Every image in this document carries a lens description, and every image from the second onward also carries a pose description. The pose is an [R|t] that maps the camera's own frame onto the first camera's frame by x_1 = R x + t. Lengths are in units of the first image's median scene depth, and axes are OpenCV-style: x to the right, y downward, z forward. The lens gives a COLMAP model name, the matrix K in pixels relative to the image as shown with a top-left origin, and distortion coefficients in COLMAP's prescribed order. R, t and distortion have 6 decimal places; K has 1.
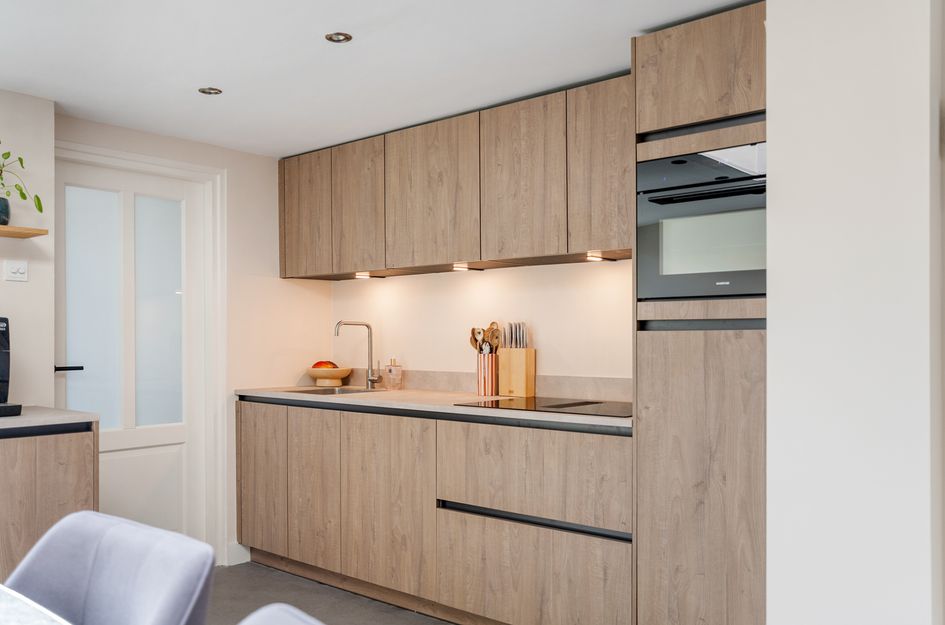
lens RADIAL K [[765.4, 0, 472.8], [0, 765.4, 335.5], [0, 0, 1]] dist [-0.002818, -0.019255]
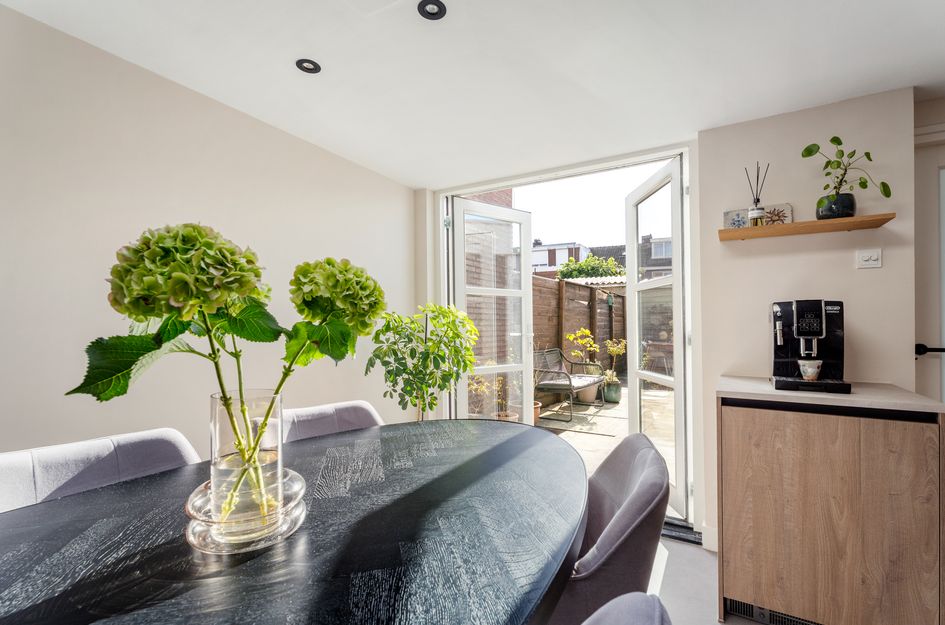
lens RADIAL K [[431.8, 0, 470.3], [0, 431.8, 317.9], [0, 0, 1]] dist [-0.017451, -0.001185]
pose [[0.168661, 0.002510, -0.985671, -0.092532], [-0.003098, 0.999993, 0.002017, 0.001473], [0.985669, 0.002714, 0.168668, 0.332018]]
